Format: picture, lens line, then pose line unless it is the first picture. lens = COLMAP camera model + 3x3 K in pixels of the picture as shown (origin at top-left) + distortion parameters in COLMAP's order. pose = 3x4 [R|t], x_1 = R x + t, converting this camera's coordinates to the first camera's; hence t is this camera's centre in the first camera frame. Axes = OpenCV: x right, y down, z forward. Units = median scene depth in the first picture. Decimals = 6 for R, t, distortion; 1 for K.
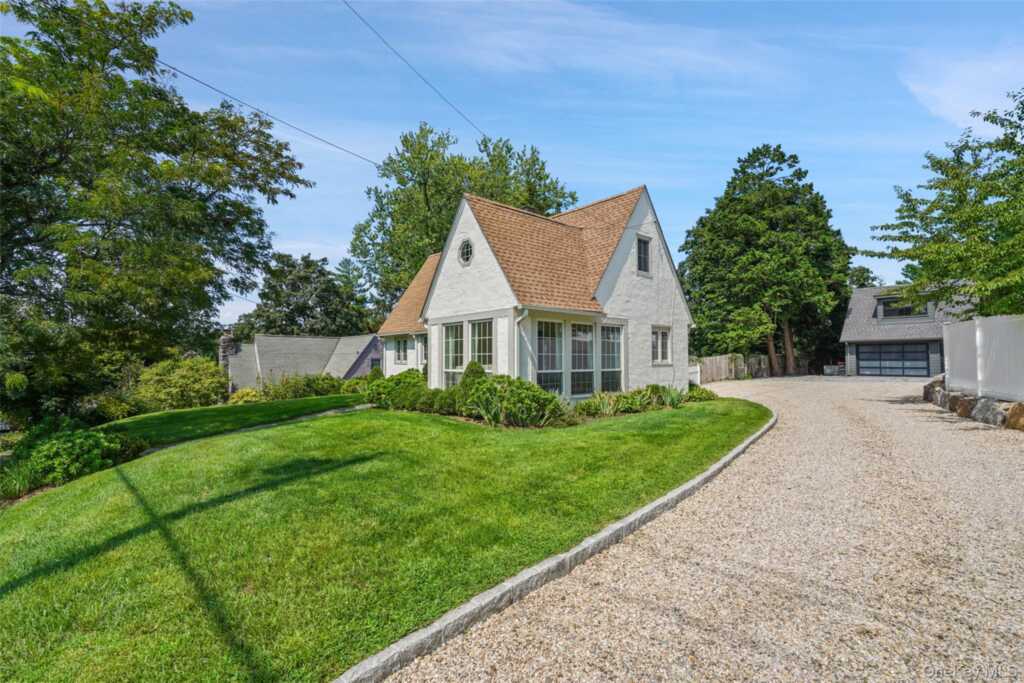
lens RADIAL K [[486.2, 0, 509.1], [0, 486.2, 334.4], [0, 0, 1]] dist [-0.001303, 0.000277]
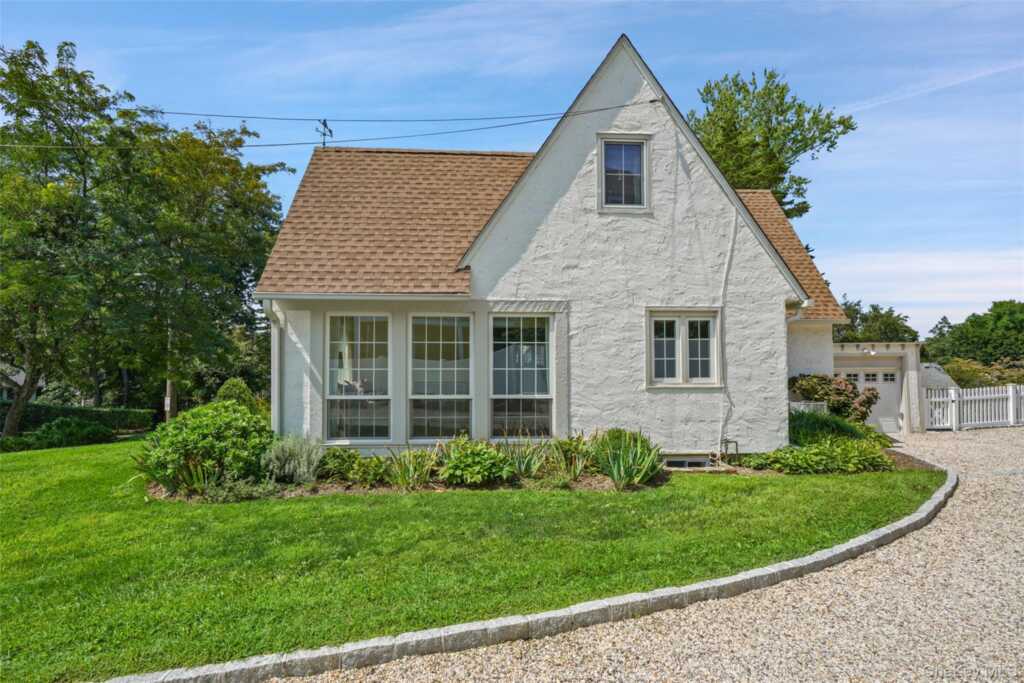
lens RADIAL K [[486.2, 0, 513.7], [0, 486.2, 346.8], [0, 0, 1]] dist [-0.001303, 0.000277]
pose [[0.776003, -0.028381, -0.630090, 0.497108], [0.034080, 0.999414, -0.003045, 0.016832], [0.629807, -0.019111, 0.776516, 0.523093]]
